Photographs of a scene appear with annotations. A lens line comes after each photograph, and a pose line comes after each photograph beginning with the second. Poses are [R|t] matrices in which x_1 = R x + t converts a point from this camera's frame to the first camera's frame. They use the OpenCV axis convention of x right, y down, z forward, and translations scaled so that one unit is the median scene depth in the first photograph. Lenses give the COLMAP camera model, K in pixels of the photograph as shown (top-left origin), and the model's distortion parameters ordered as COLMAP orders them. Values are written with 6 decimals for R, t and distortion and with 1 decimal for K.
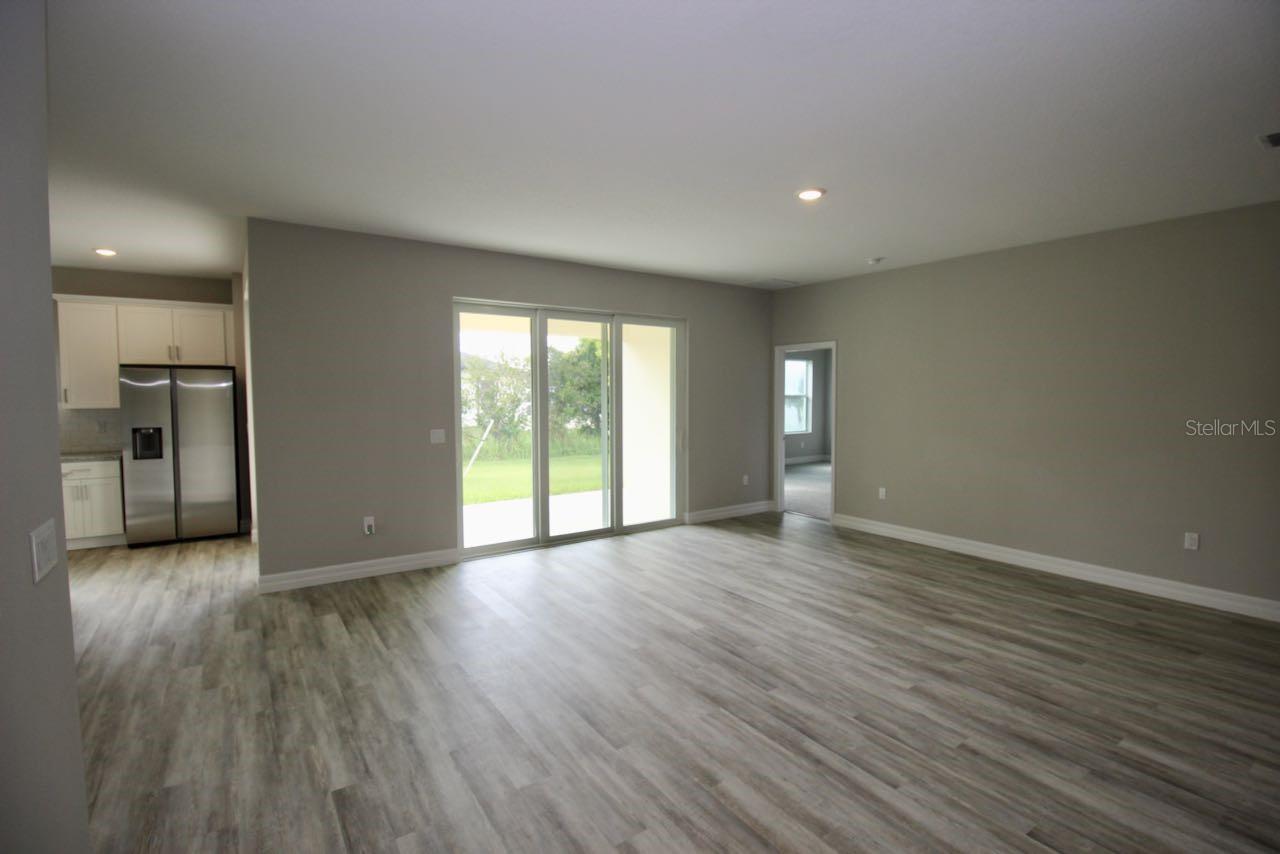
lens RADIAL K [[594.9, 0, 647.9], [0, 594.9, 424.7], [0, 0, 1]] dist [-0.005183, -0.001436]
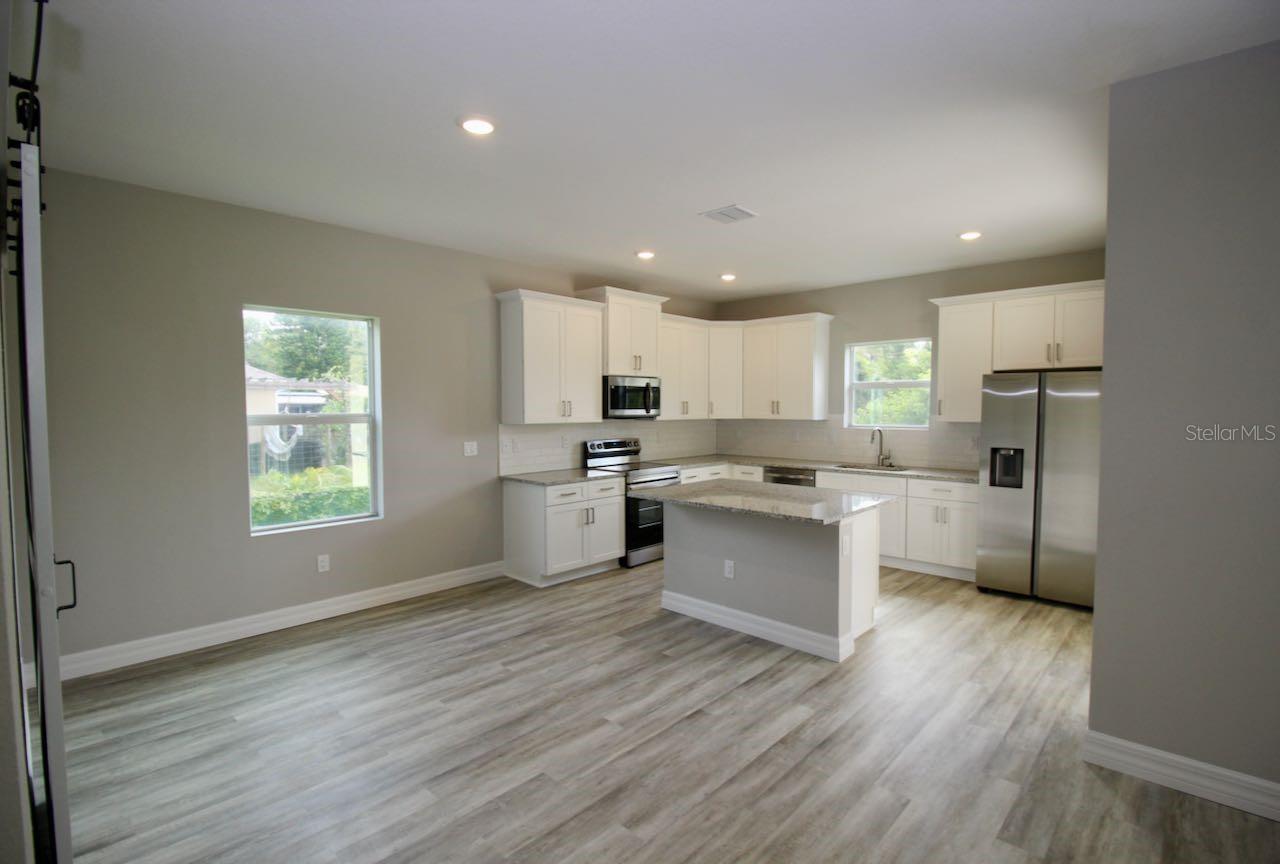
lens RADIAL K [[593.8, 0, 642.5], [0, 593.8, 433.2], [0, 0, 1]] dist [-0.031229, -0.001649]
pose [[0.190903, 0.046800, -0.980493, -0.238310], [-0.053707, 0.997865, 0.037172, -0.026065], [0.980139, 0.045563, 0.193009, 0.526280]]
